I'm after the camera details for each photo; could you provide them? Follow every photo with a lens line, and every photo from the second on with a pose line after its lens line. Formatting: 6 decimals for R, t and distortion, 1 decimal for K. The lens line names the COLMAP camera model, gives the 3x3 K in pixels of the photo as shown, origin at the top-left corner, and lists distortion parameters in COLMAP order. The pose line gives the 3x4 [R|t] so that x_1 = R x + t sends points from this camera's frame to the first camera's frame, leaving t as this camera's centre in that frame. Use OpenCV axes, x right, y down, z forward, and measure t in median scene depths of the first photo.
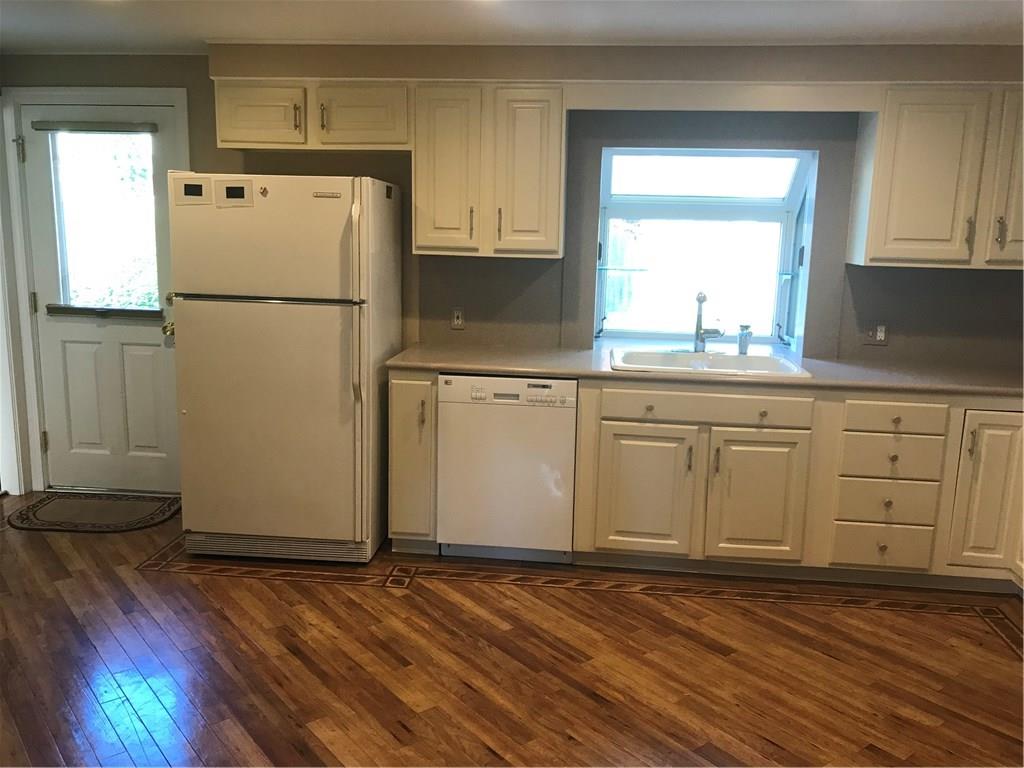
lens RADIAL K [[851.5, 0, 509.2], [0, 851.5, 380.7], [0, 0, 1]] dist [0.044989, -0.050763]
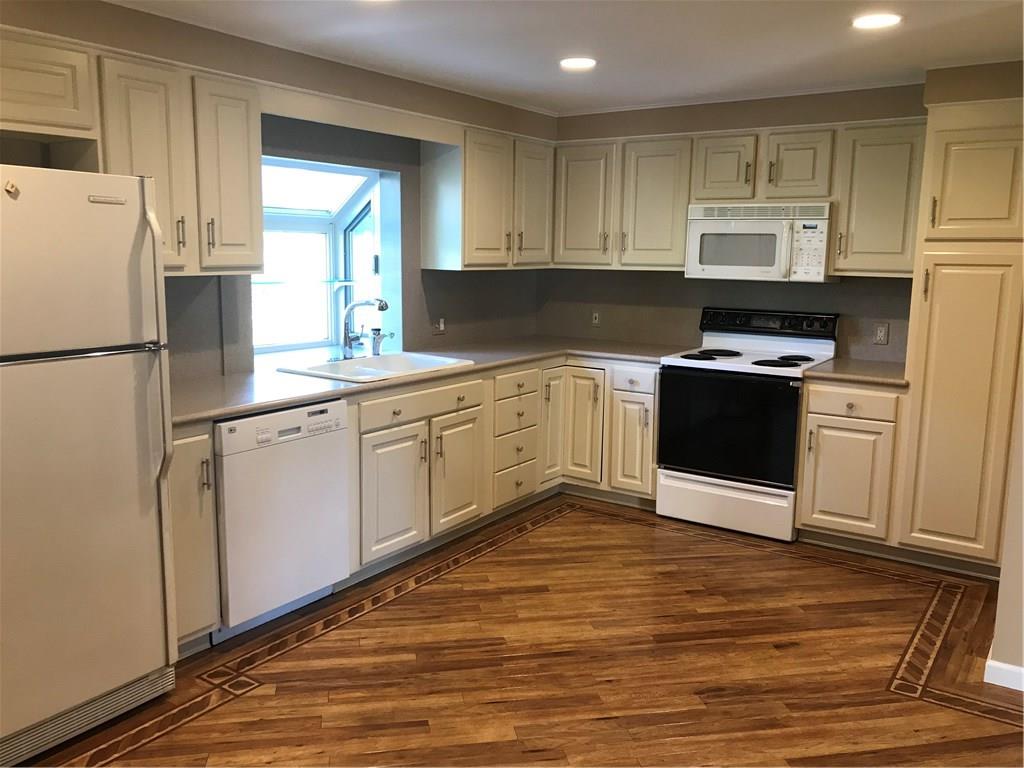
lens RADIAL K [[851.5, 0, 504.8], [0, 851.5, 385.0], [0, 0, 1]] dist [0.044989, -0.050763]
pose [[0.469688, -0.157840, 0.868608, -0.669981], [0.152908, 0.983562, 0.096046, -0.081090], [-0.869490, 0.087706, 0.486102, 0.368562]]
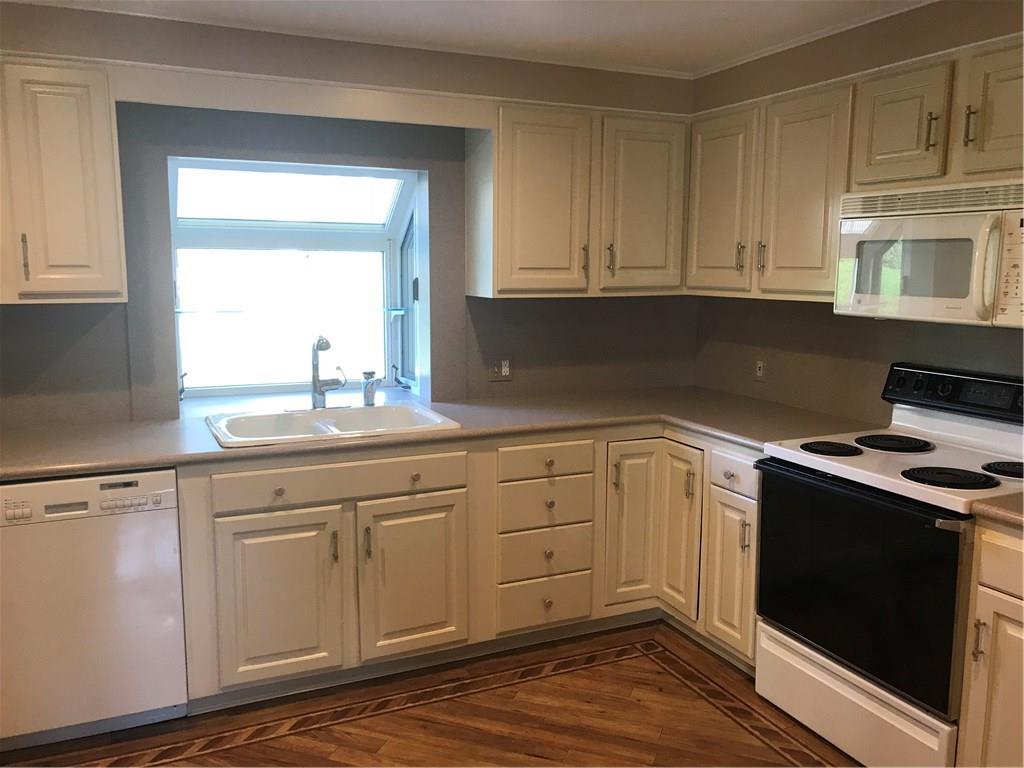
lens RADIAL K [[851.5, 0, 509.7], [0, 851.5, 380.2], [0, 0, 1]] dist [0.044989, -0.050763]
pose [[0.856049, -0.090351, 0.508936, -0.040726], [0.106710, 0.994286, -0.002975, -0.043114], [-0.505759, 0.056855, 0.860799, 0.219882]]
